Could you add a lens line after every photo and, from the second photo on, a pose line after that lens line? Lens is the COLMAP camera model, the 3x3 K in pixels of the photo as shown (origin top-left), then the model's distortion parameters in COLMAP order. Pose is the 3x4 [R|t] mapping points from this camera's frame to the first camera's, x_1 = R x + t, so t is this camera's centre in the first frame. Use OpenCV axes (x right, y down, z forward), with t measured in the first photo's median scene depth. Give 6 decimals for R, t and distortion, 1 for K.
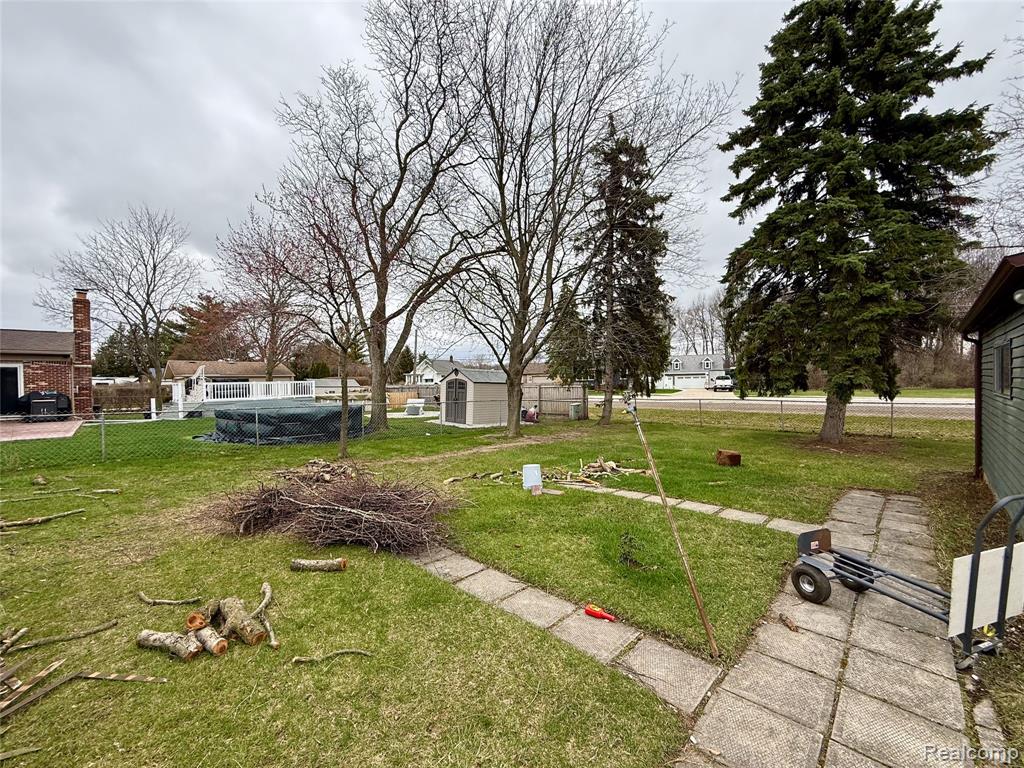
lens RADIAL K [[409.7, 0, 513.6], [0, 409.7, 384.5], [0, 0, 1]] dist [0.000282, -0.000370]
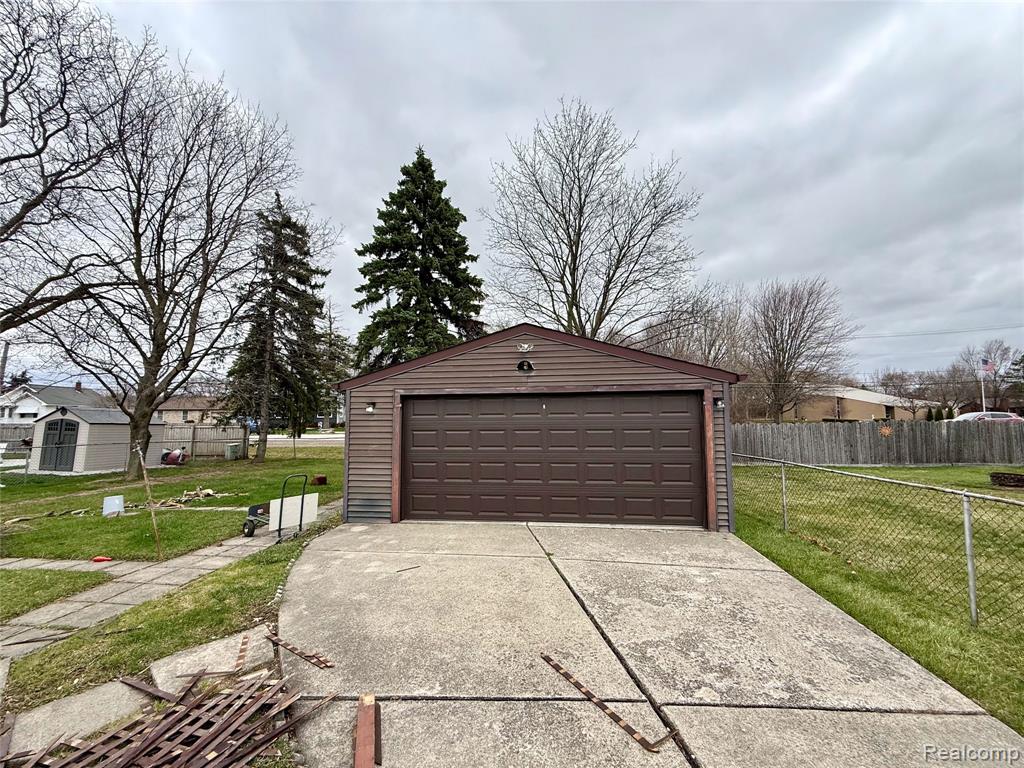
lens RADIAL K [[409.7, 0, 516.2], [0, 409.7, 386.0], [0, 0, 1]] dist [0.000282, -0.000370]
pose [[0.788148, 0.055525, 0.612976, 0.086850], [-0.003506, 0.996311, -0.085741, -0.013887], [-0.615476, 0.065427, 0.785435, -0.291050]]
